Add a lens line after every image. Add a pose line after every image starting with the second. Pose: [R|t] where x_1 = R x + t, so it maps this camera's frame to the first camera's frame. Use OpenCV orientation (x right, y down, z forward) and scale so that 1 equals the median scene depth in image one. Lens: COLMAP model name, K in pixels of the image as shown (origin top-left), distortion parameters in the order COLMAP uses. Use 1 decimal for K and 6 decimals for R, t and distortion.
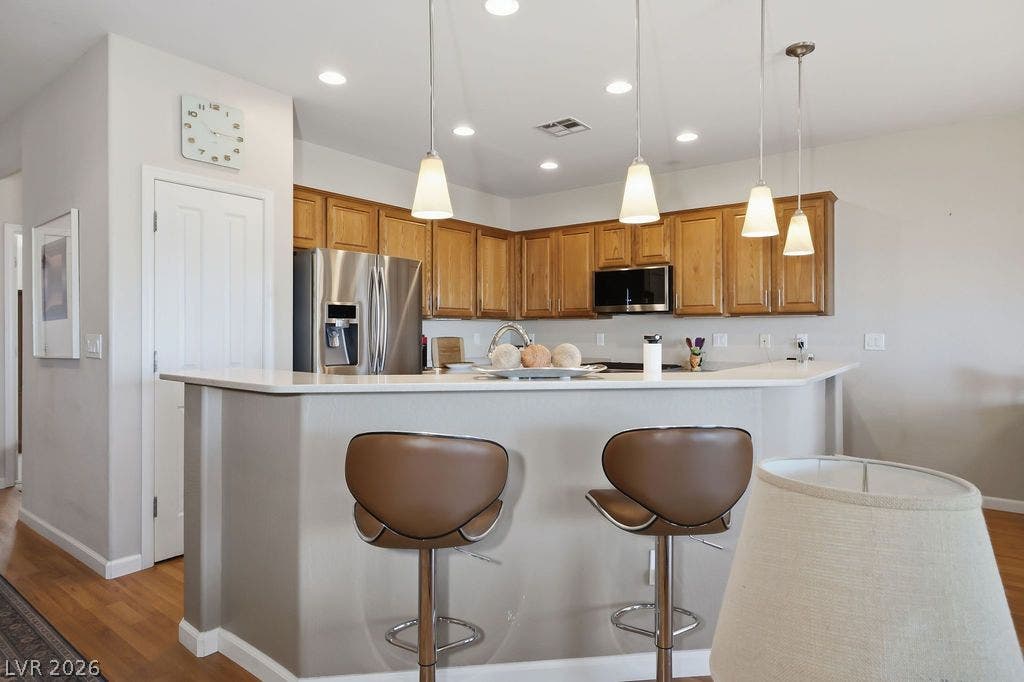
lens RADIAL K [[588.0, 0, 513.4], [0, 588.0, 327.2], [0, 0, 1]] dist [-0.001118, 0.000756]
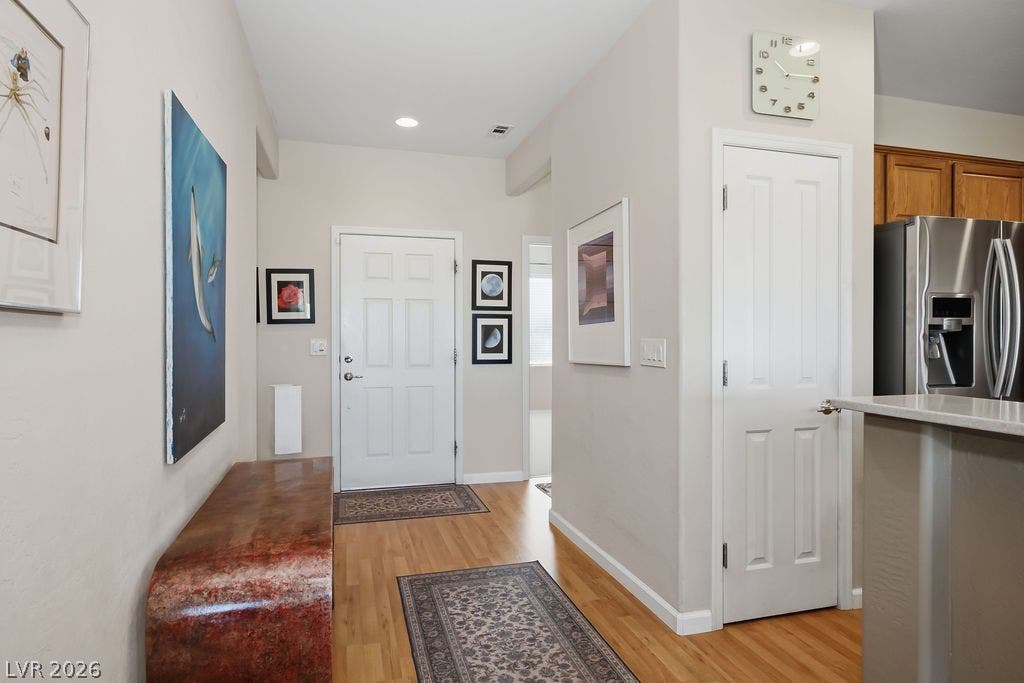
lens RADIAL K [[588.0, 0, 516.7], [0, 588.0, 338.6], [0, 0, 1]] dist [-0.001118, 0.000756]
pose [[0.808637, 0.005119, -0.588285, -0.340191], [0.000187, 0.999960, 0.008959, 0.003747], [0.588307, -0.007354, 0.808604, 0.174116]]
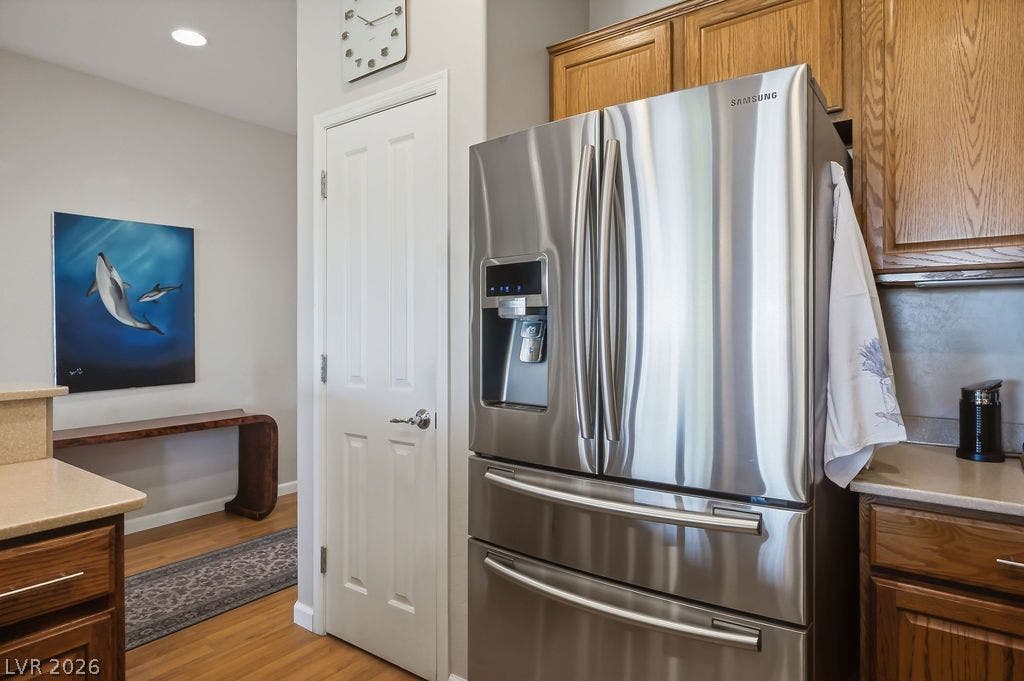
lens RADIAL K [[588.0, 0, 509.2], [0, 588.0, 332.5], [0, 0, 1]] dist [-0.001118, 0.000756]
pose [[0.021114, 0.000016, -0.999777, 0.144162], [0.007840, 0.999969, 0.000182, 0.012501], [0.999746, -0.007842, 0.021113, 1.128290]]
